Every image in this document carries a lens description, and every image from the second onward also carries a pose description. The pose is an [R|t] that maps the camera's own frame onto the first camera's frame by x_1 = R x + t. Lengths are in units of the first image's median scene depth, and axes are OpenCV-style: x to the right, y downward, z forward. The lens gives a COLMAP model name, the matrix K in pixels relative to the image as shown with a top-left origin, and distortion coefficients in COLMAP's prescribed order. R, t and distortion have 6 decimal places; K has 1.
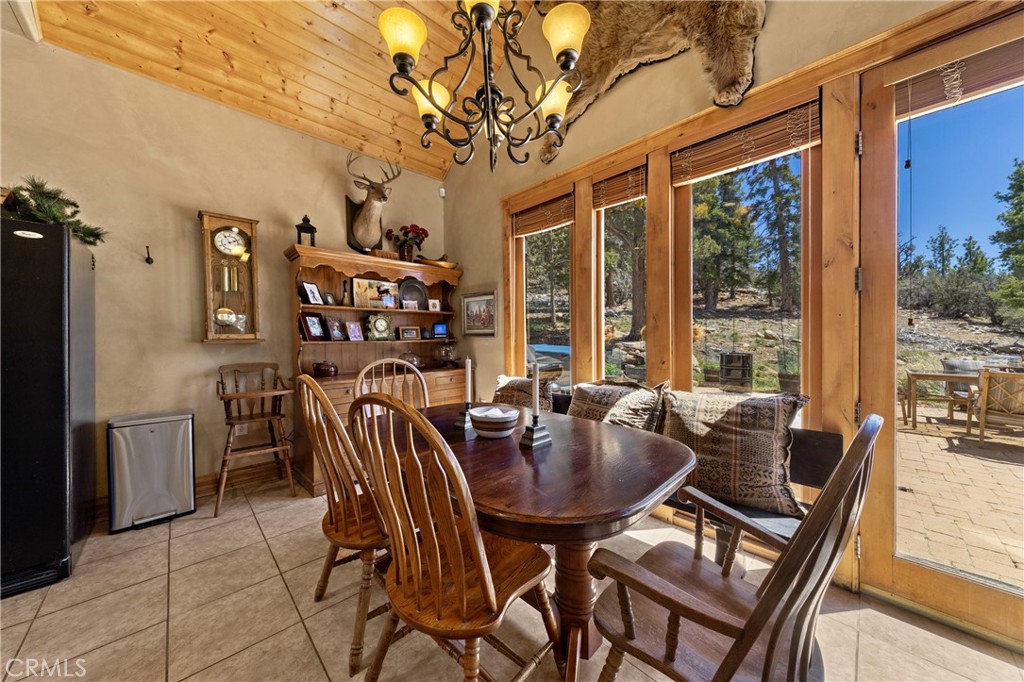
lens RADIAL K [[352.9, 0, 512.2], [0, 352.9, 342.8], [0, 0, 1]] dist [0.003187, -0.001377]
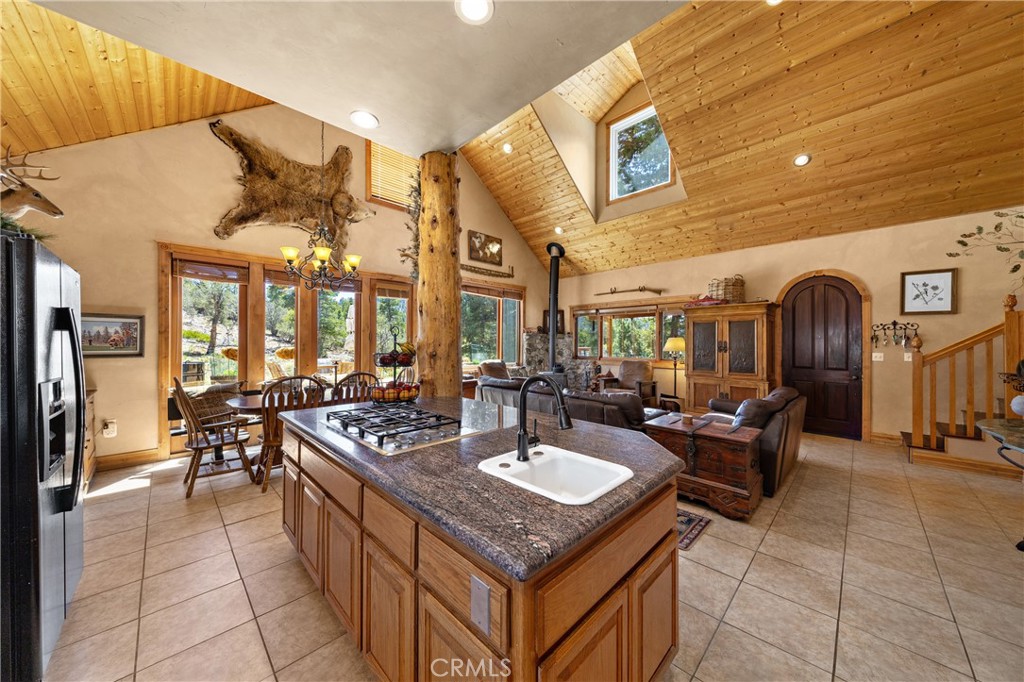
lens RADIAL K [[352.9, 0, 504.6], [0, 352.9, 338.2], [0, 0, 1]] dist [0.003187, -0.001377]
pose [[-0.008477, 0.014564, 0.999858, -1.068506], [0.012772, 0.999814, -0.014455, -0.041070], [-0.999882, 0.012648, -0.008661, -0.131932]]
